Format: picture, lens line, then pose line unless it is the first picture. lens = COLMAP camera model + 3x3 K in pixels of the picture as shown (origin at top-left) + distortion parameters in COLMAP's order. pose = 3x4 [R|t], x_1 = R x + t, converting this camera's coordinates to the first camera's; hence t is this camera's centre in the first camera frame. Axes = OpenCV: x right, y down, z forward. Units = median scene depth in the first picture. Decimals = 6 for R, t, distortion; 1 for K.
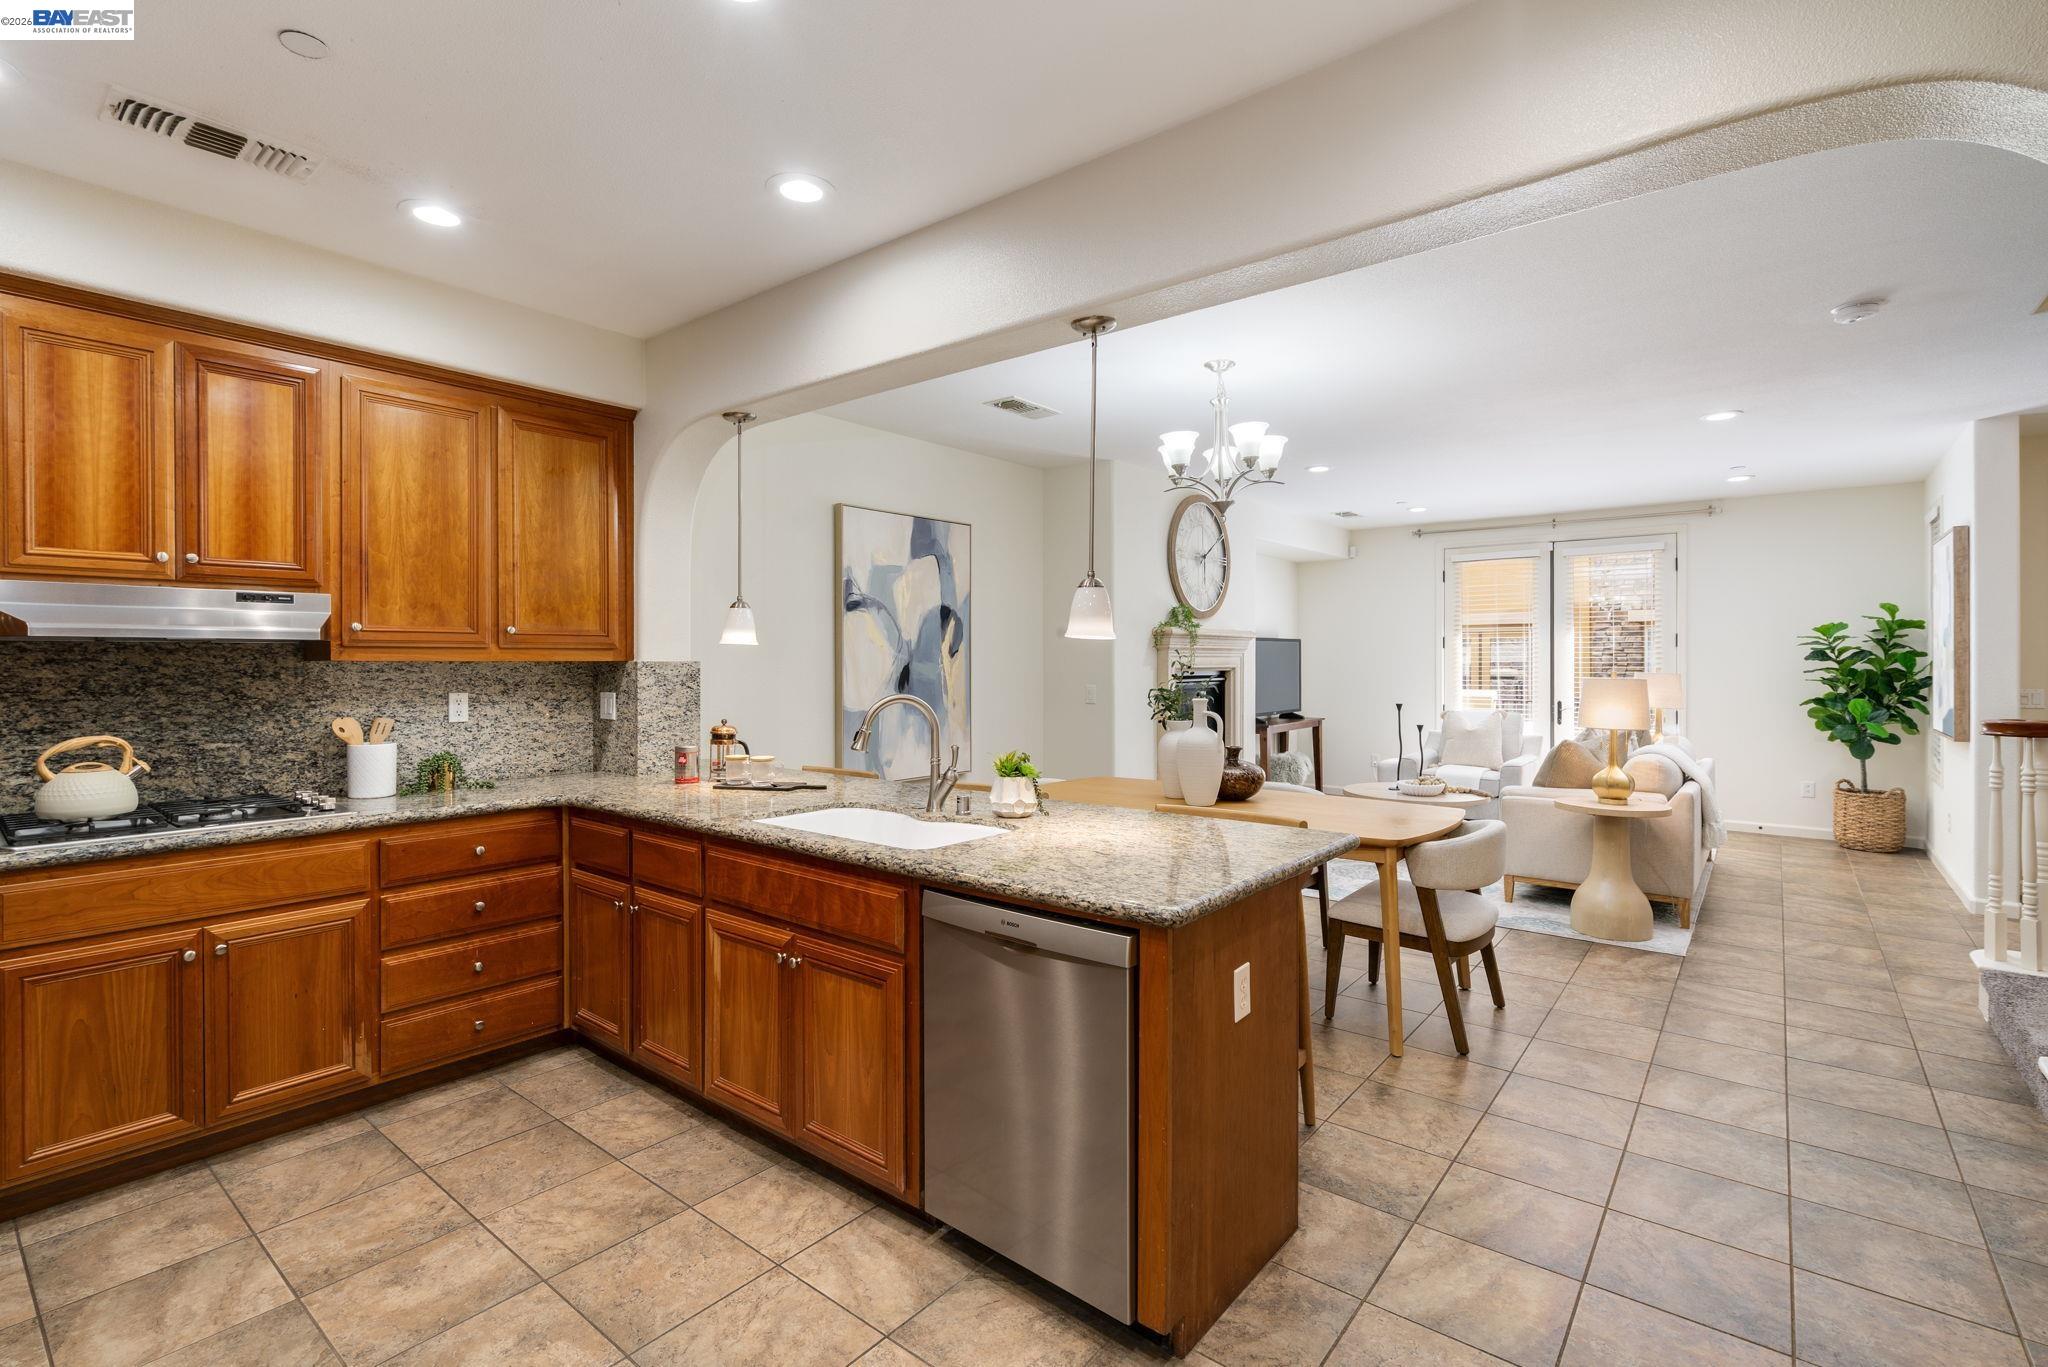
lens RADIAL K [[946.9, 0, 1026.6], [0, 946.9, 664.2], [0, 0, 1]] dist [-0.001332, 0.000929]
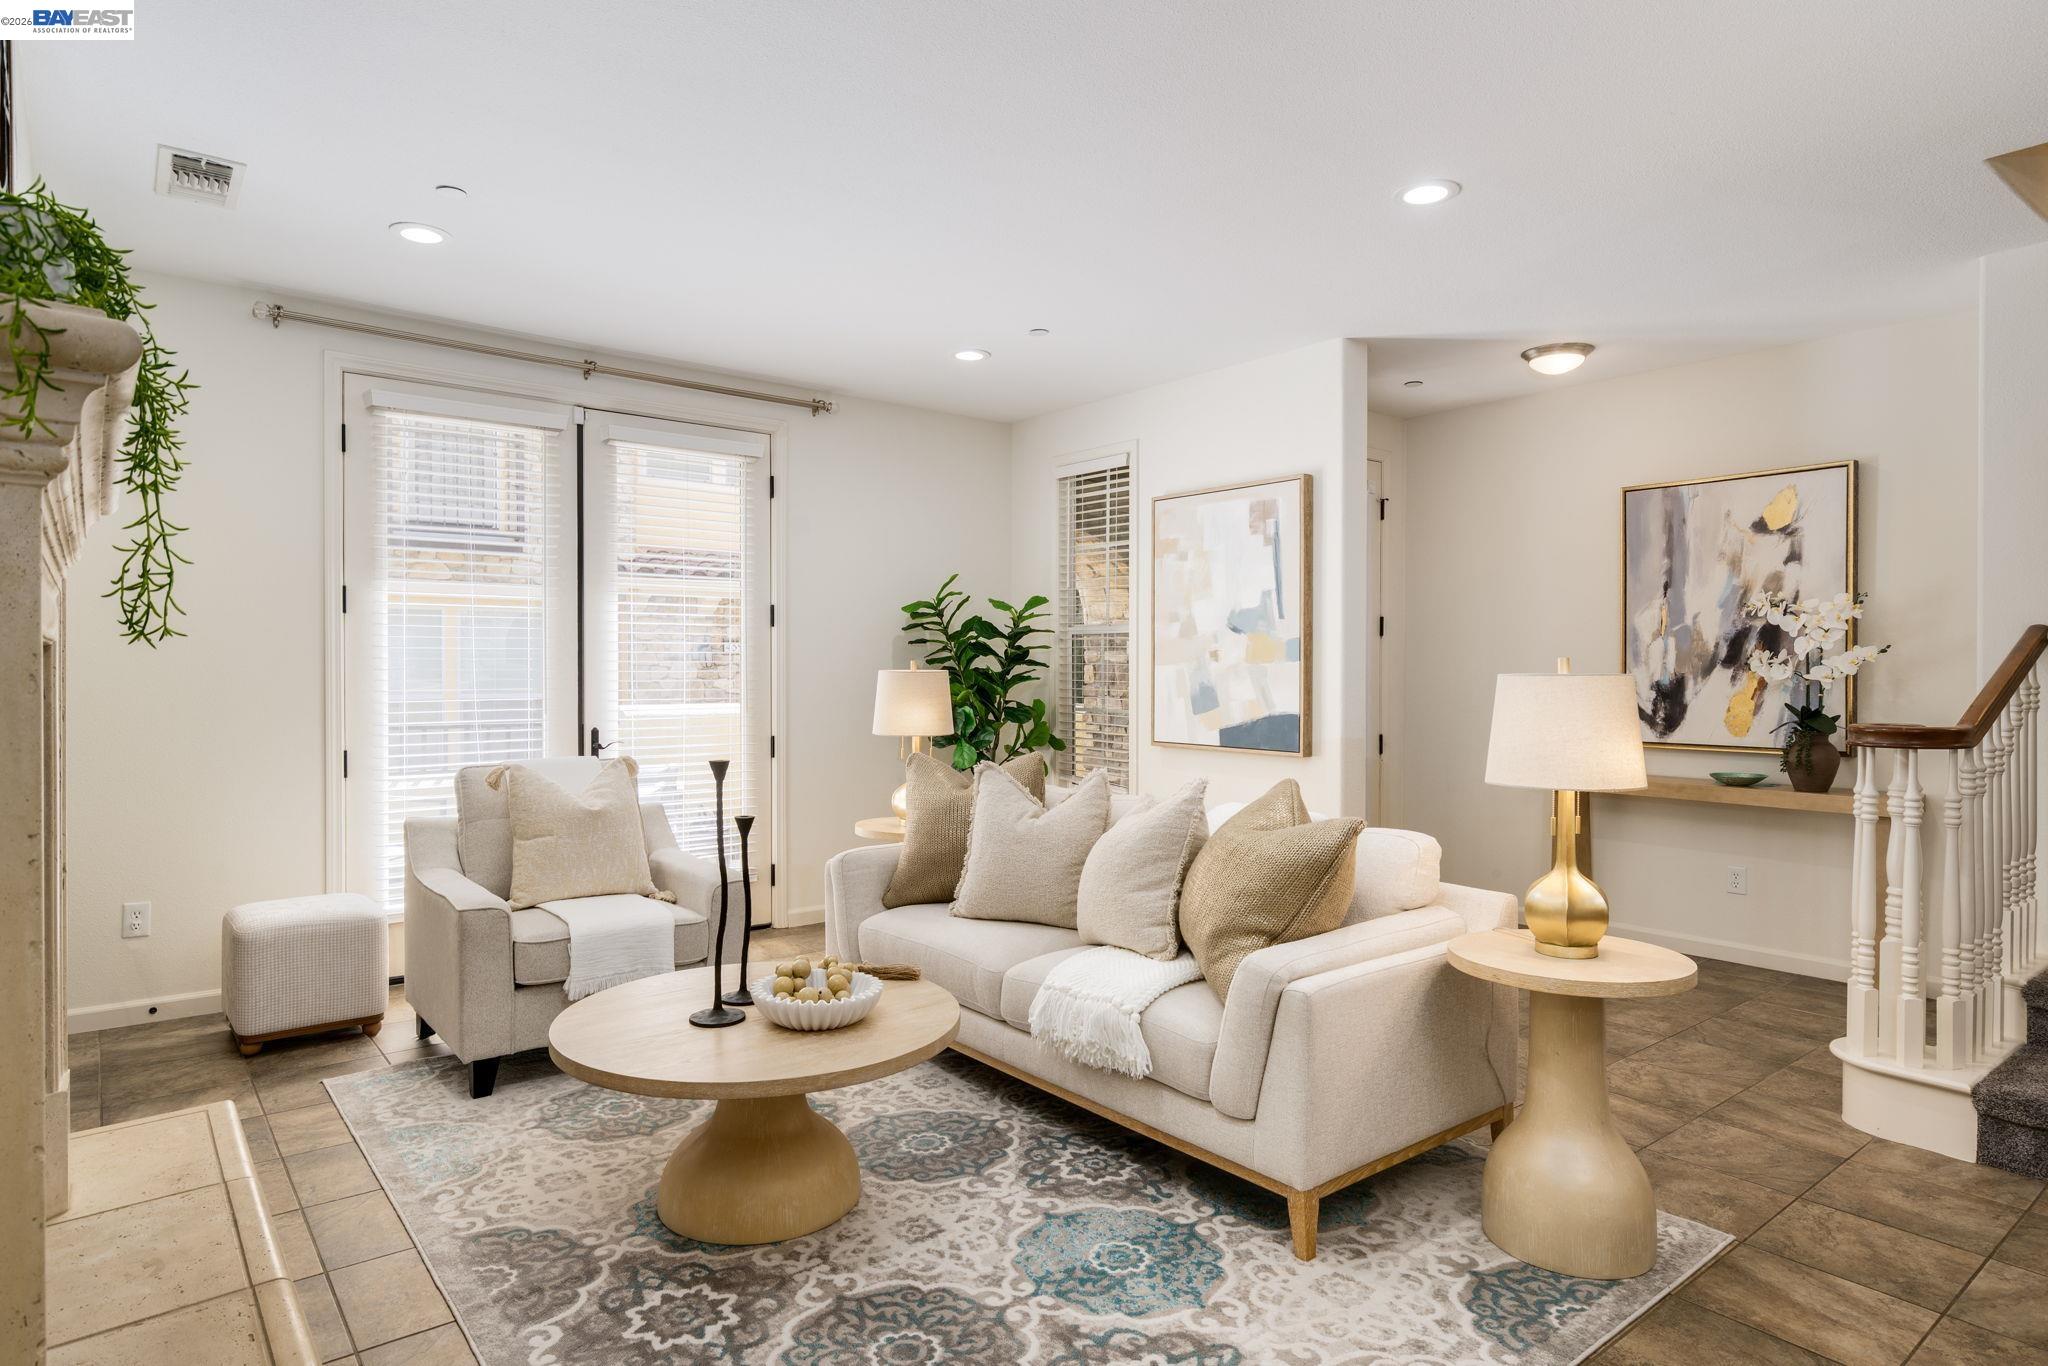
lens RADIAL K [[1142.3, 0, 1024.0], [0, 1142.3, 683.0], [0, 0, 1]] dist [0.000725, 0.000670]
pose [[0.217471, -0.009384, 0.976022, 0.056619], [-0.001521, 0.999949, 0.009953, 0.020584], [-0.976066, -0.003649, 0.217445, 1.580927]]
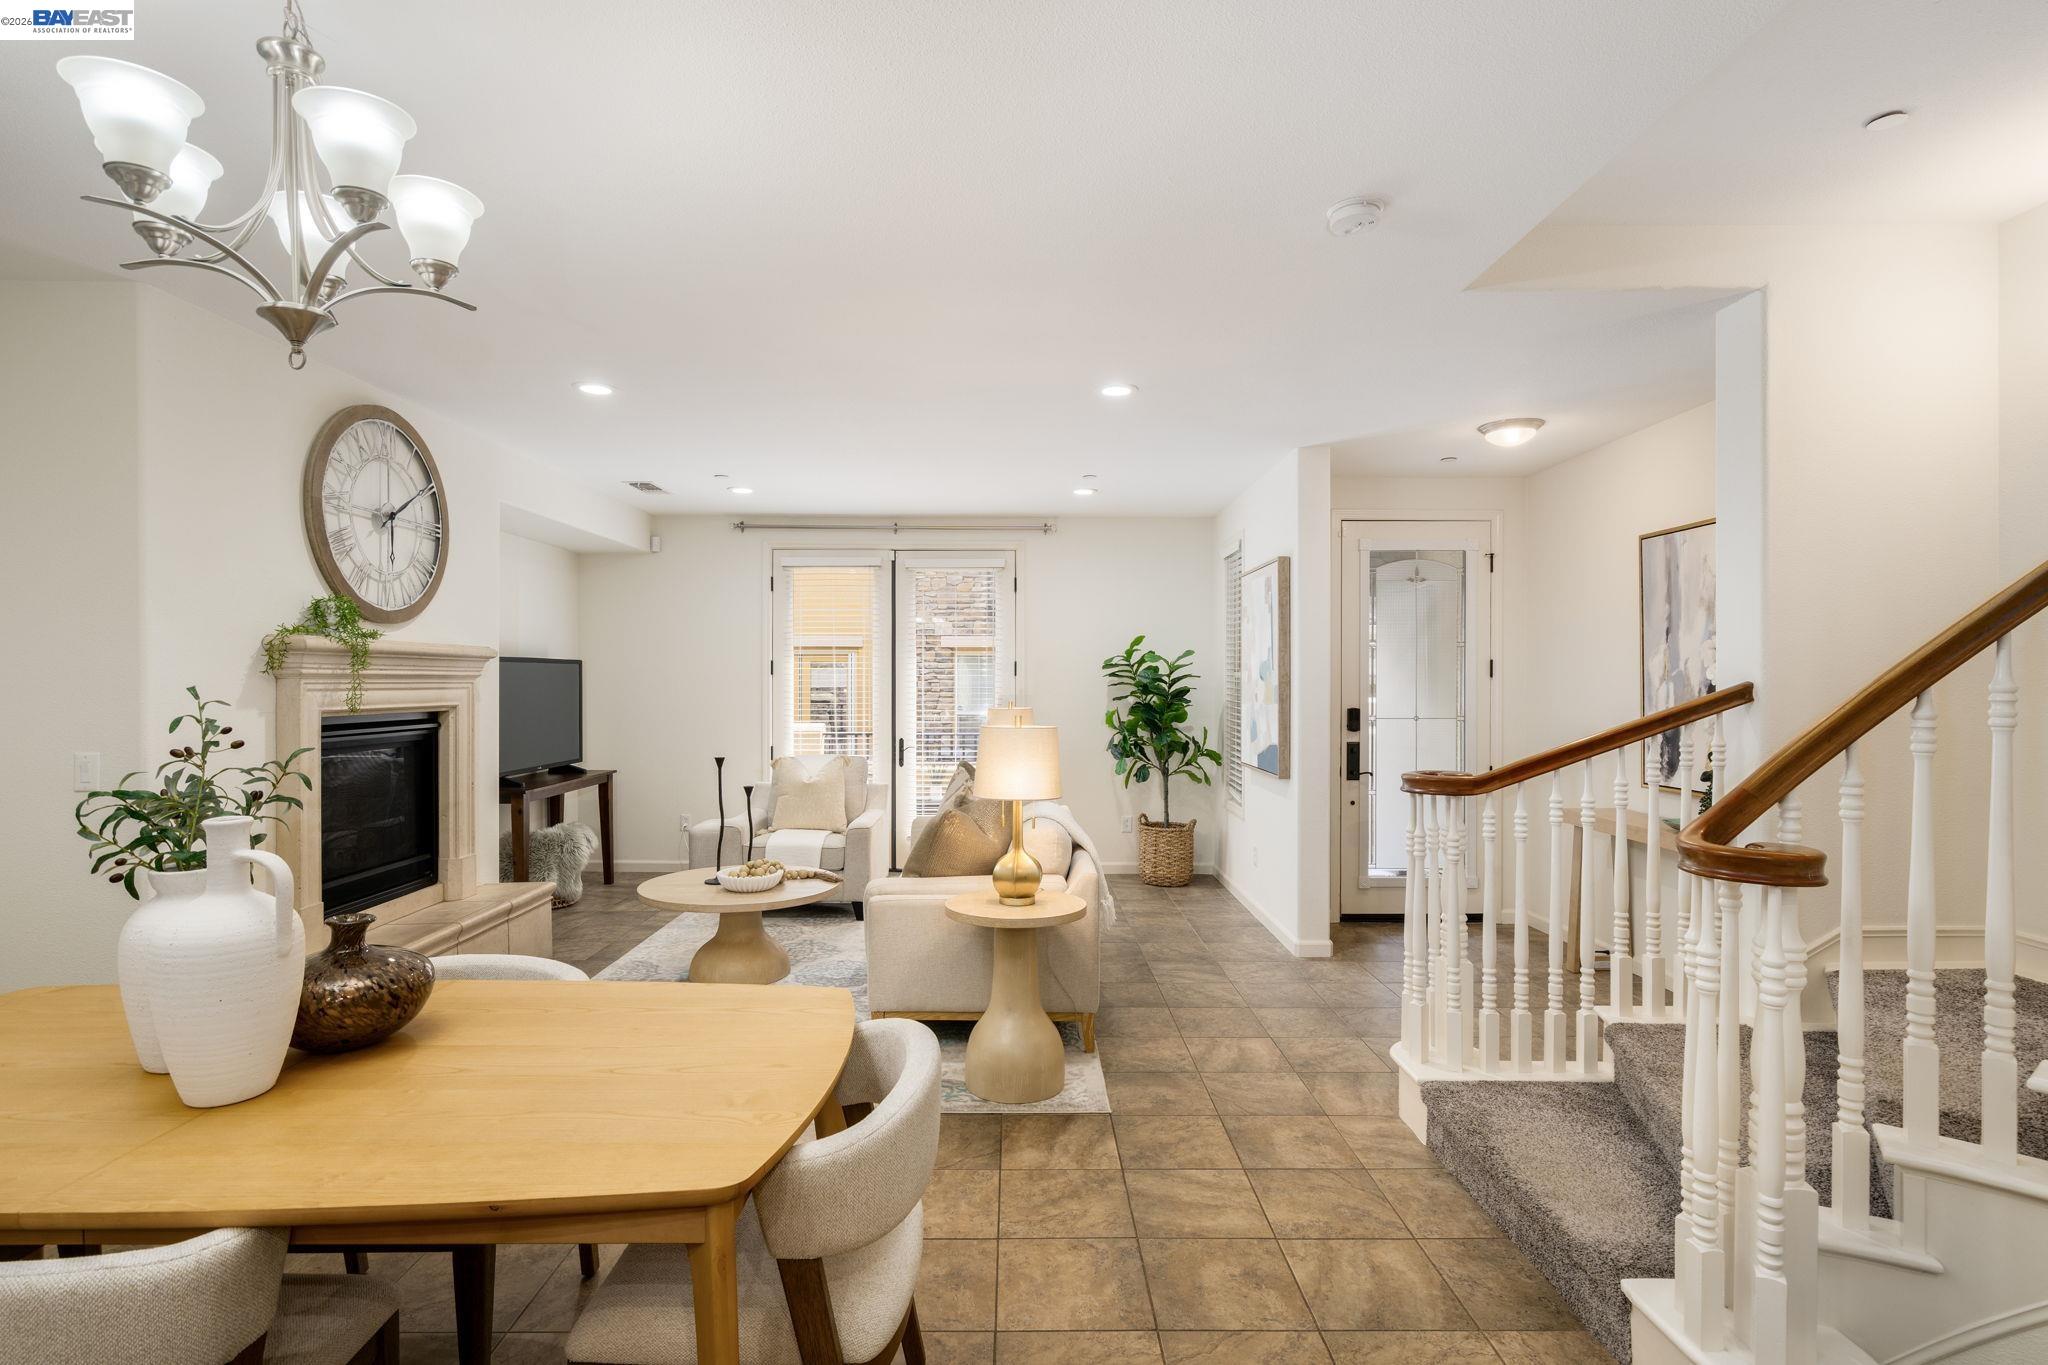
lens RADIAL K [[987.9, 0, 1022.5], [0, 987.9, 688.2], [0, 0, 1]] dist [-0.001245, 0.000324]
pose [[0.777554, -0.001181, 0.628815, 0.221219], [-0.000720, 0.999996, 0.002769, -0.021407], [-0.628815, -0.002606, 0.777550, 0.593313]]
